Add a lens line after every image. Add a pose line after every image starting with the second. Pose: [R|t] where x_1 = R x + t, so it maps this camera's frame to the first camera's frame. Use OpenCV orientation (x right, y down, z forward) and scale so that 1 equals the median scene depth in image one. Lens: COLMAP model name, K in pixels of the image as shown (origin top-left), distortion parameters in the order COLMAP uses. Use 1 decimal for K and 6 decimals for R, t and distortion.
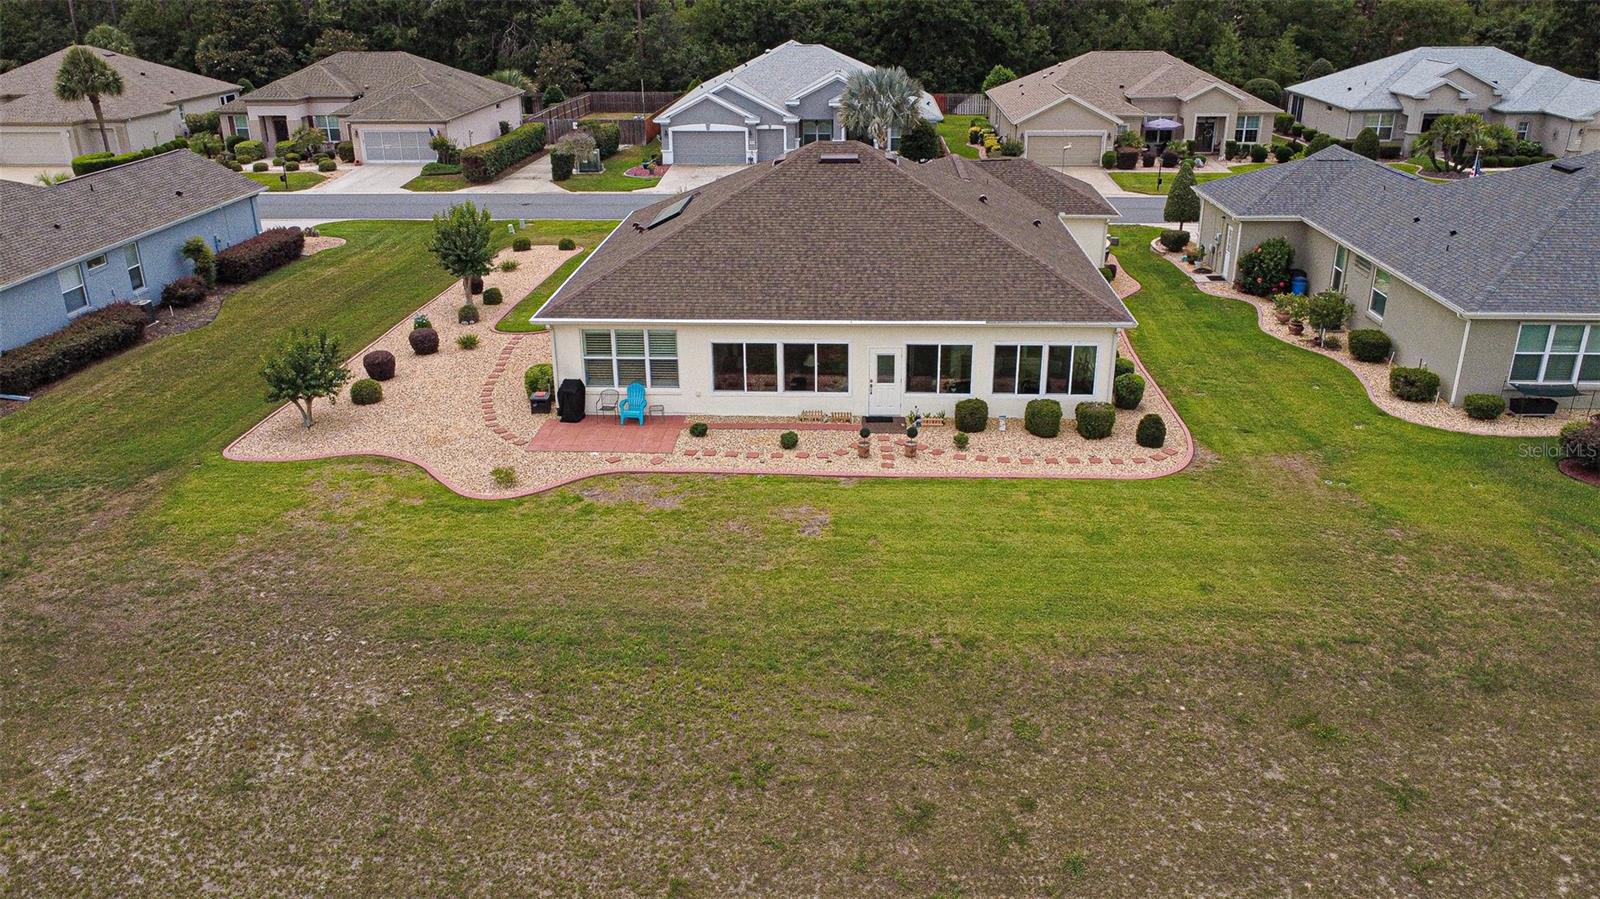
lens RADIAL K [[1219.8, 0, 801.3], [0, 1219.8, 401.2], [0, 0, 1]] dist [0.009487, -0.007575]
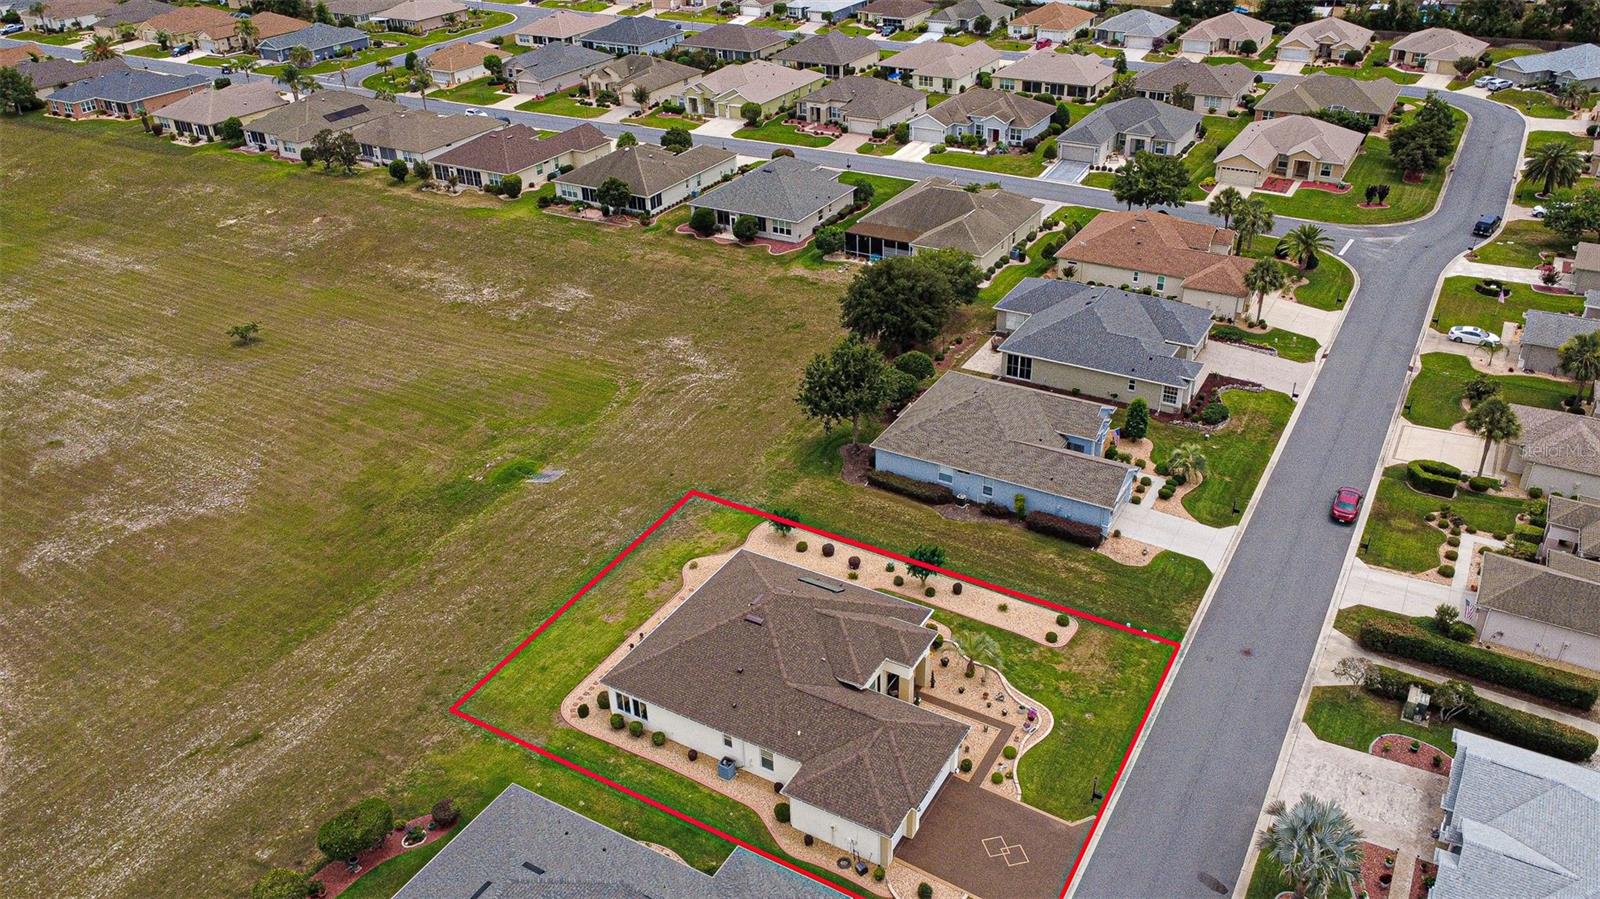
lens RADIAL K [[1219.8, 0, 806.8], [0, 1219.8, 432.5], [0, 0, 1]] dist [0.009487, -0.007575]
pose [[-0.455101, 0.452106, -0.767127, 1.718548], [-0.276805, 0.746999, 0.604459, -1.997705], [0.846323, 0.487434, -0.214815, 1.662179]]
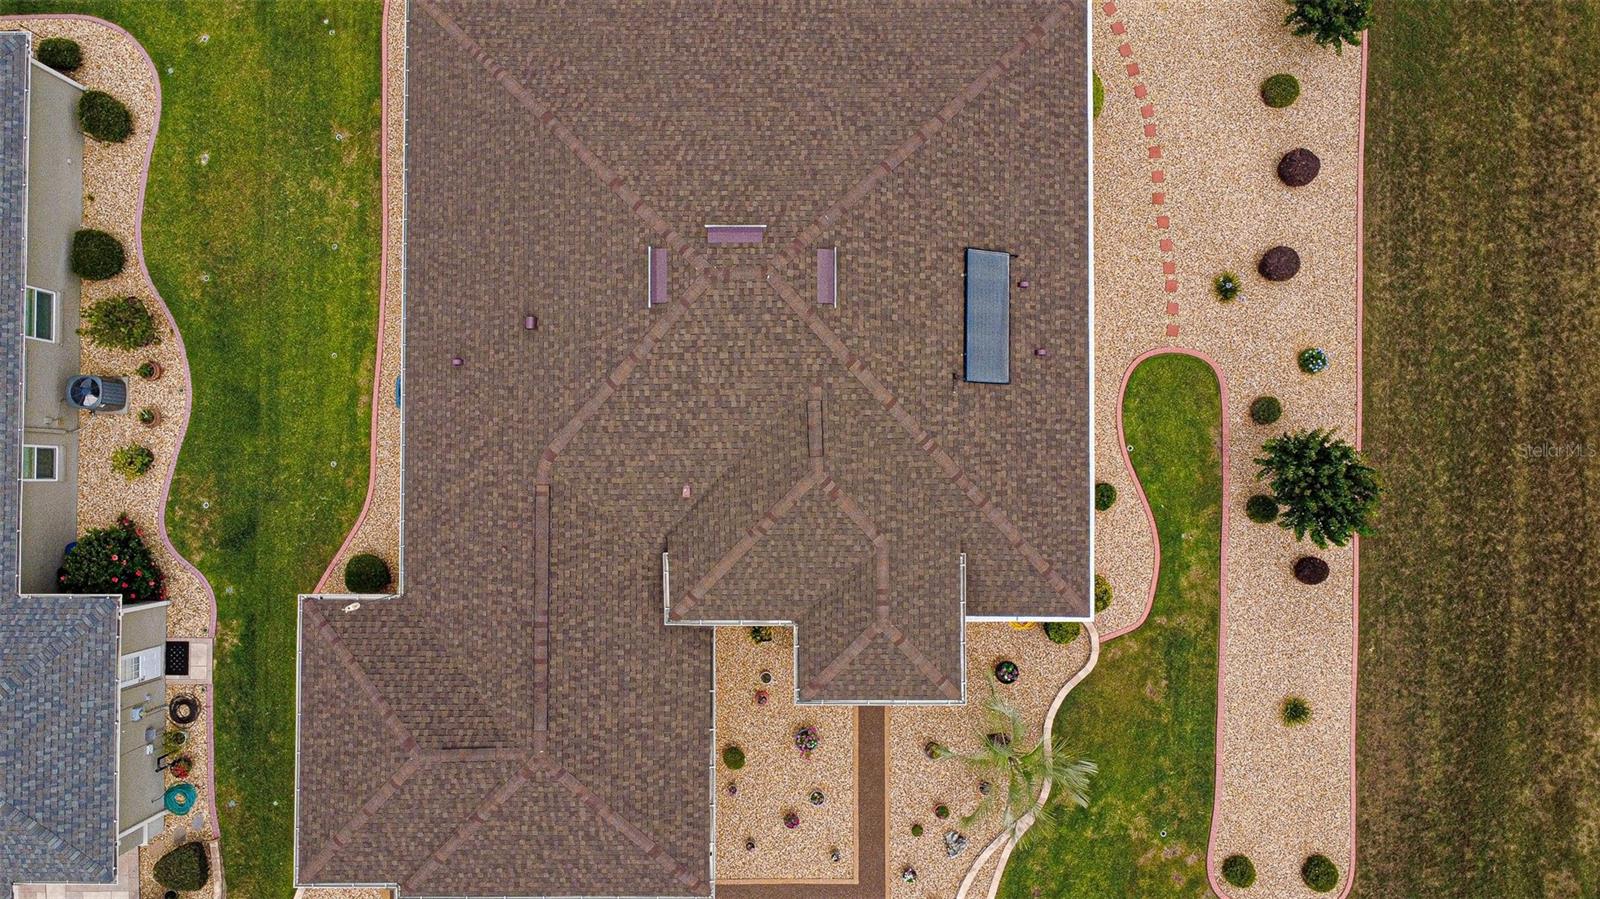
lens RADIAL K [[1219.8, 0, 800.8], [0, 1219.8, 450.3], [0, 0, 1]] dist [0.009487, -0.007575]
pose [[-0.998624, 0.051468, 0.010035, -0.006668], [-0.006720, -0.315395, 0.948937, -1.065495], [0.052005, 0.947564, 0.315307, 1.096124]]
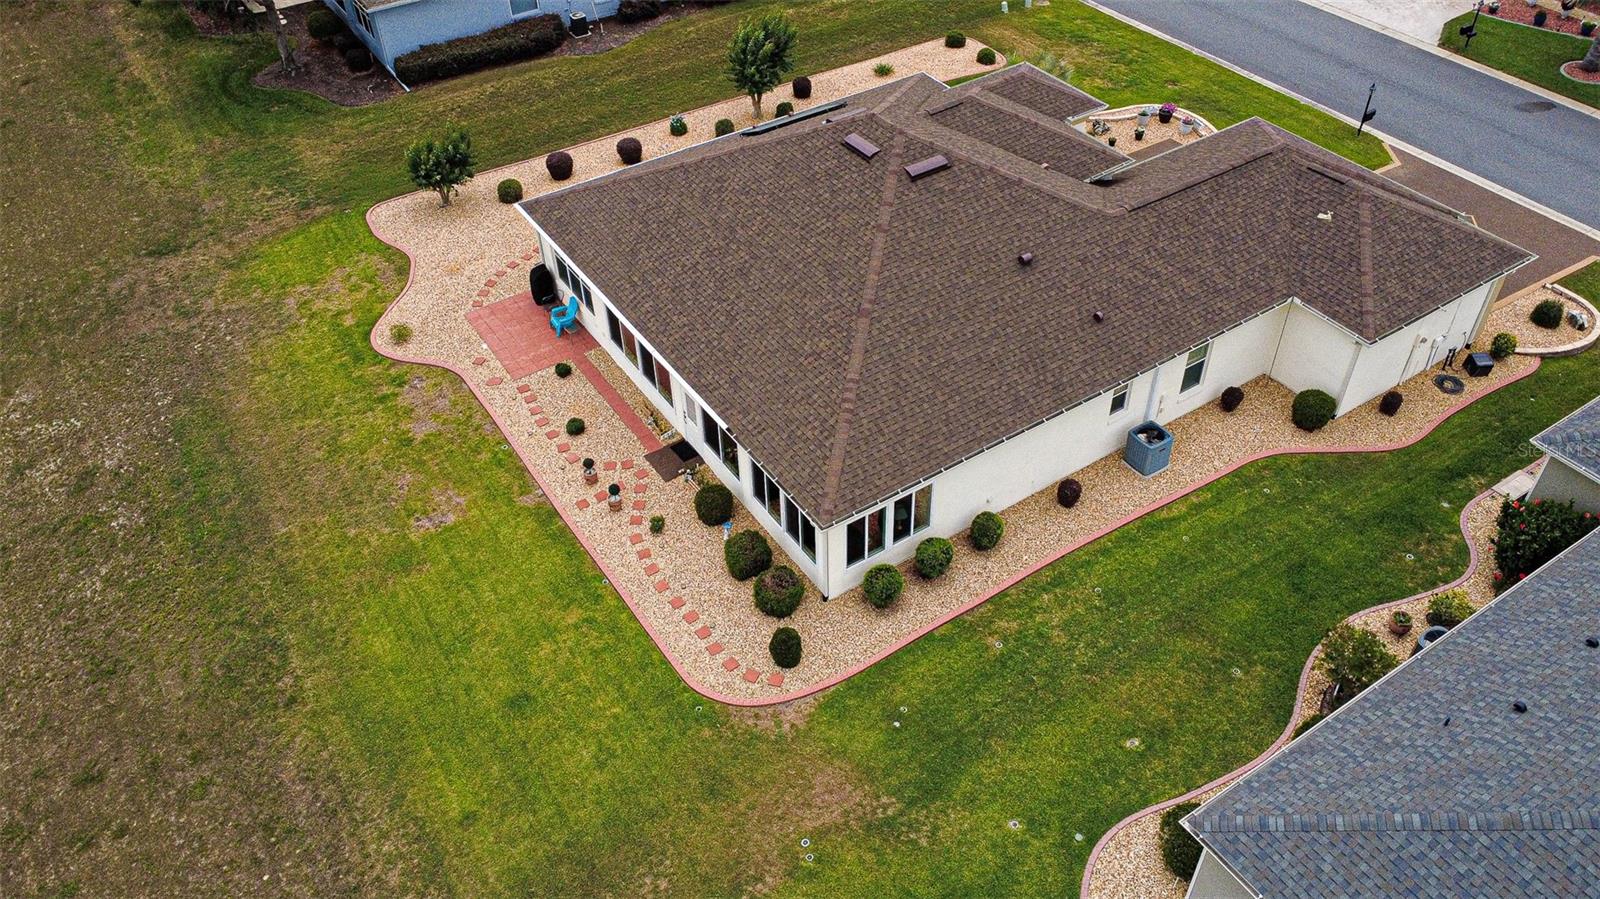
lens RADIAL K [[1219.8, 0, 805.4], [0, 1219.8, 428.2], [0, 0, 1]] dist [0.009487, -0.007575]
pose [[0.591300, 0.523507, -0.613436, 0.745131], [-0.255136, 0.843026, 0.473511, -0.508959], [0.765029, -0.123478, 0.632047, 0.519815]]
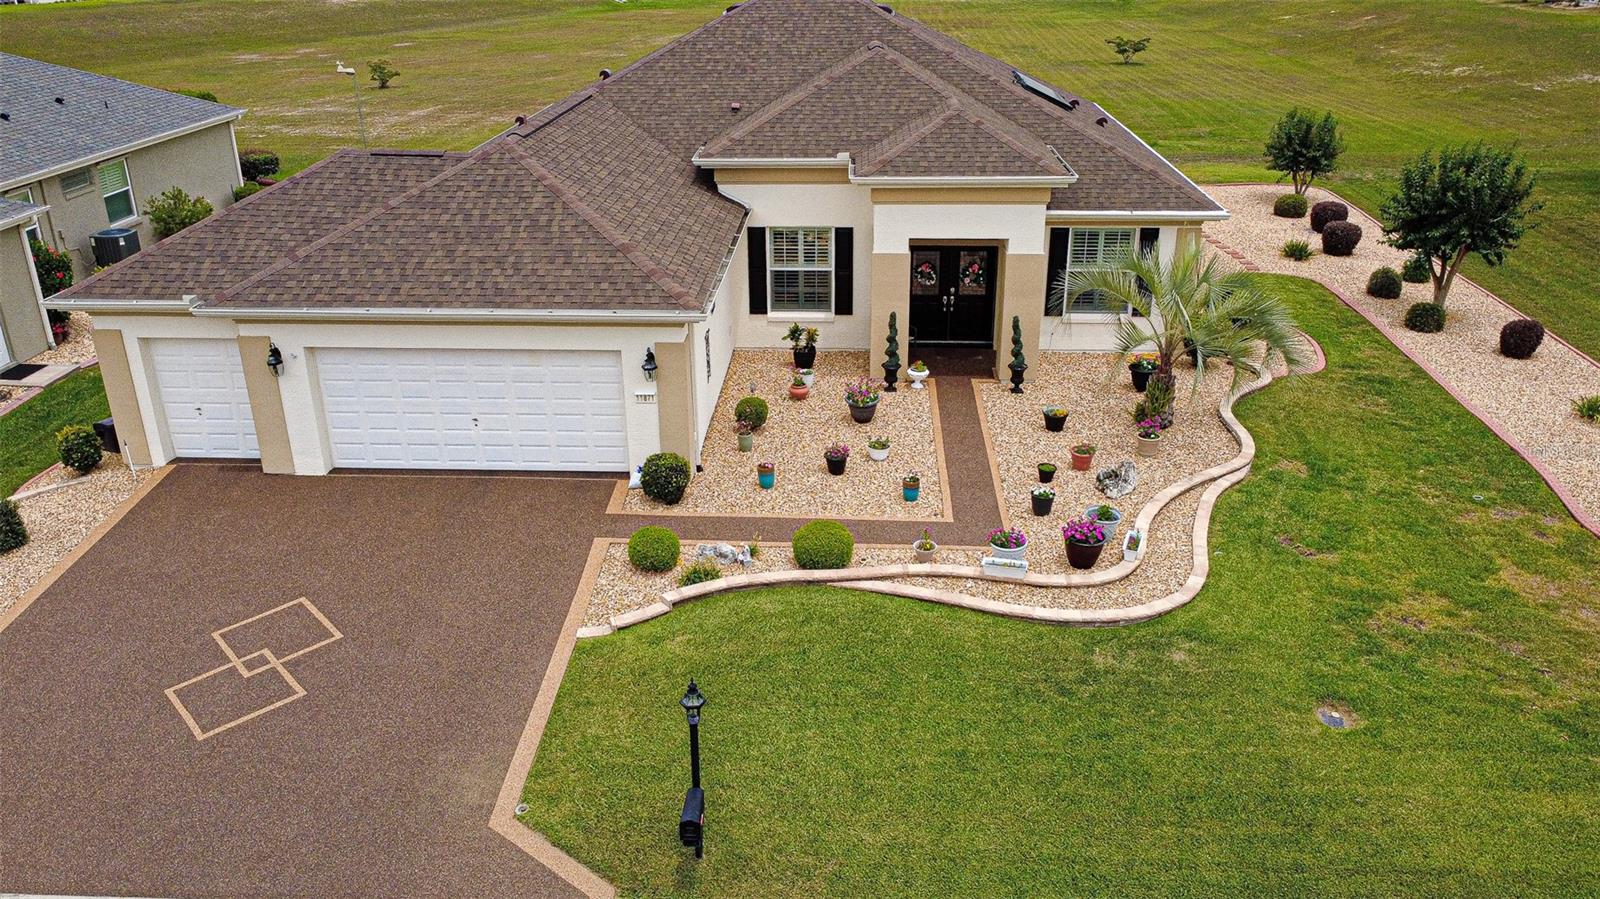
lens RADIAL K [[1219.8, 0, 800.0], [0, 1219.8, 452.2], [0, 0, 1]] dist [0.009487, -0.007575]
pose [[-0.999831, 0.015584, 0.009739, 0.038813], [0.018028, 0.728968, 0.684310, -0.631564], [0.003565, 0.684370, -0.729126, 2.140873]]
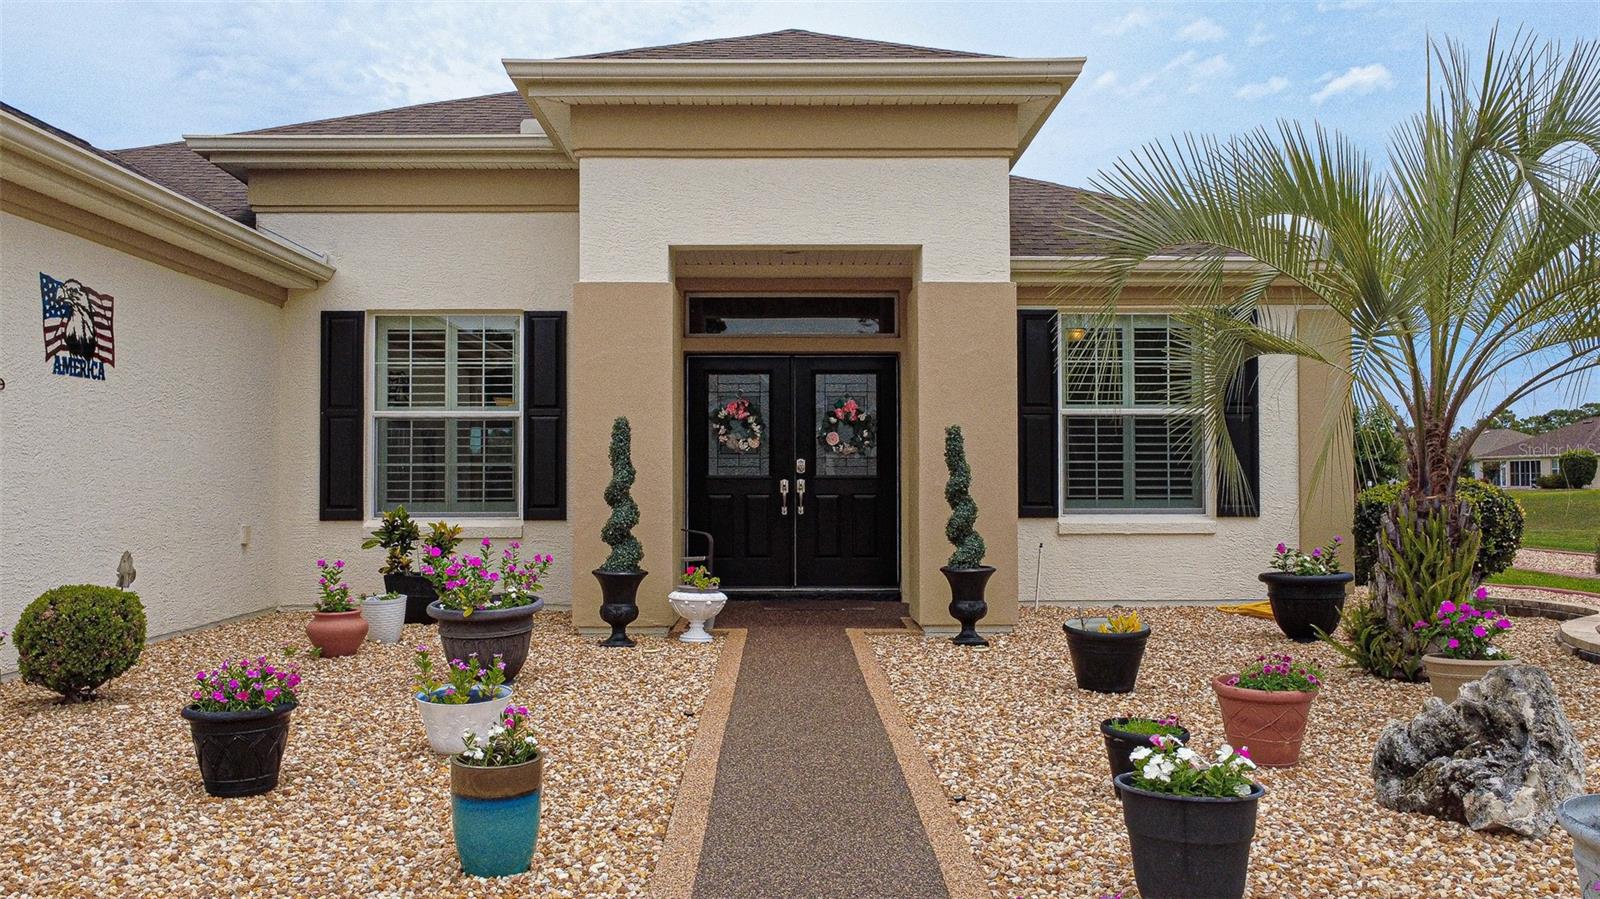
lens RADIAL K [[1219.8, 0, 797.3], [0, 1219.8, 452.3], [0, 0, 1]] dist [0.009487, -0.007575]
pose [[-0.997999, 0.010265, -0.062393, -0.029770], [-0.009387, 0.951752, 0.306726, -0.283309], [0.062532, 0.306698, -0.949751, 1.825670]]
